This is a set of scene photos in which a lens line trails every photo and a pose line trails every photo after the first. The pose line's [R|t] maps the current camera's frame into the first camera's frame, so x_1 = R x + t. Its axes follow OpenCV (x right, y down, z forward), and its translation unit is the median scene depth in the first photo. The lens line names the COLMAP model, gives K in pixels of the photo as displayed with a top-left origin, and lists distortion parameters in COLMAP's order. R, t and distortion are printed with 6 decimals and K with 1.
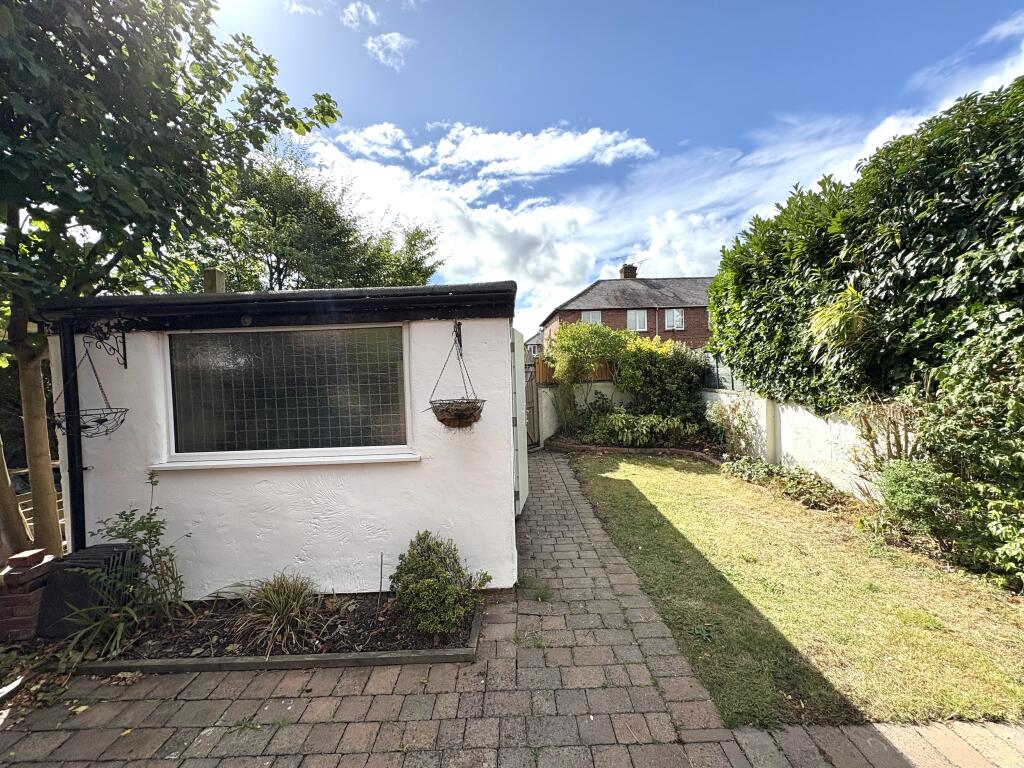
lens RADIAL K [[406.3, 0, 513.8], [0, 406.3, 383.5], [0, 0, 1]] dist [-0.001316, -0.000049]
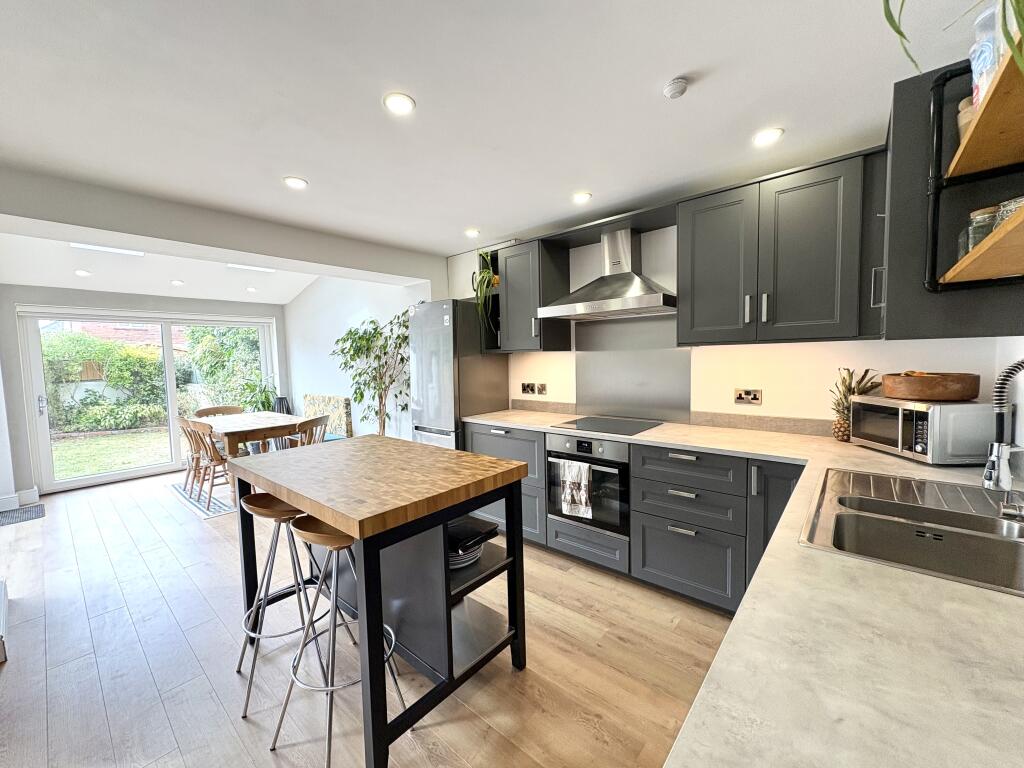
lens RADIAL K [[406.3, 0, 513.8], [0, 406.3, 383.5], [0, 0, 1]] dist [-0.001316, -0.000049]
pose [[0.649692, -0.033032, 0.759480, 0.123485], [0.024201, 0.999448, 0.022767, 0.005875], [-0.759812, 0.003589, 0.650133, -0.795191]]
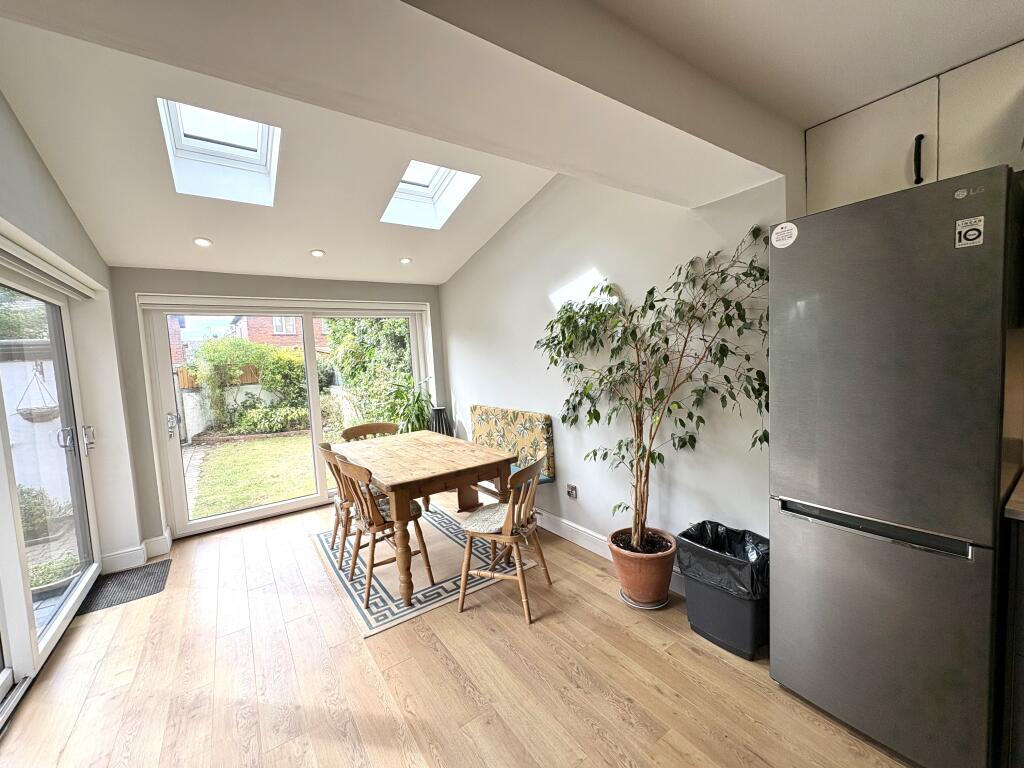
lens RADIAL K [[406.3, 0, 513.8], [0, 406.3, 383.5], [0, 0, 1]] dist [-0.001316, -0.000049]
pose [[0.816852, -0.050662, 0.574619, 0.172784], [0.042956, 0.998712, 0.026990, -0.006779], [-0.575246, 0.002636, 0.817976, -0.518149]]
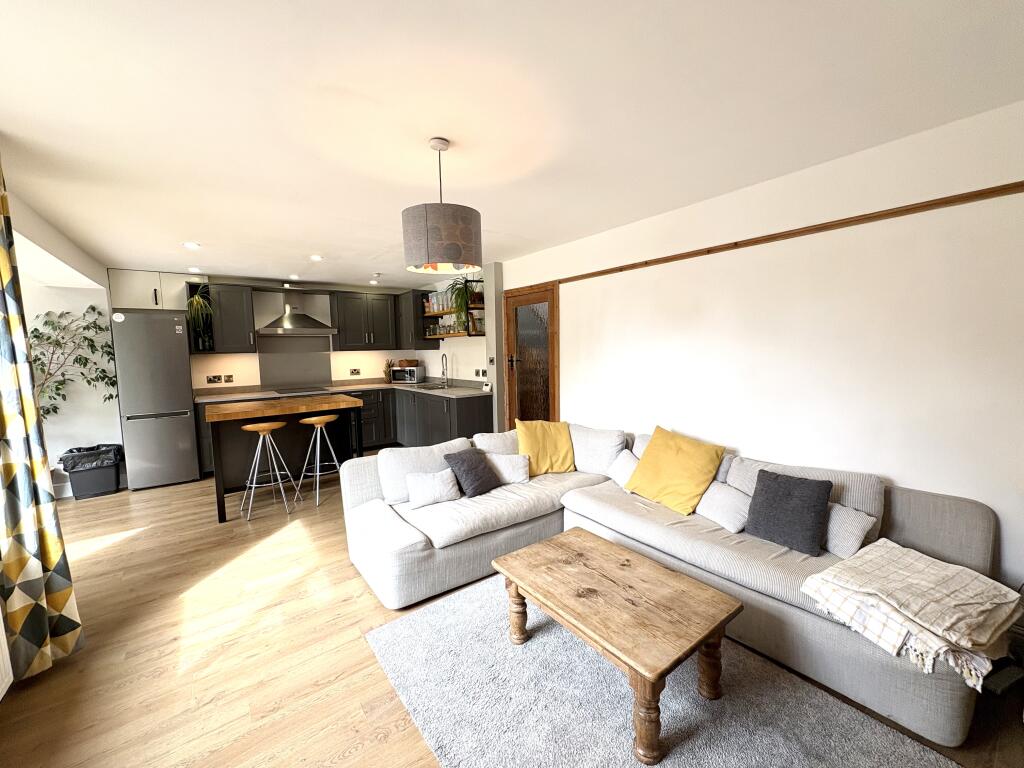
lens RADIAL K [[406.3, 0, 513.8], [0, 406.3, 383.5], [0, 0, 1]] dist [-0.001316, -0.000049]
pose [[-0.602406, -0.019870, 0.797942, -0.301701], [0.065375, 0.995103, 0.074134, 0.011697], [-0.795508, 0.096824, -0.598157, -0.518762]]
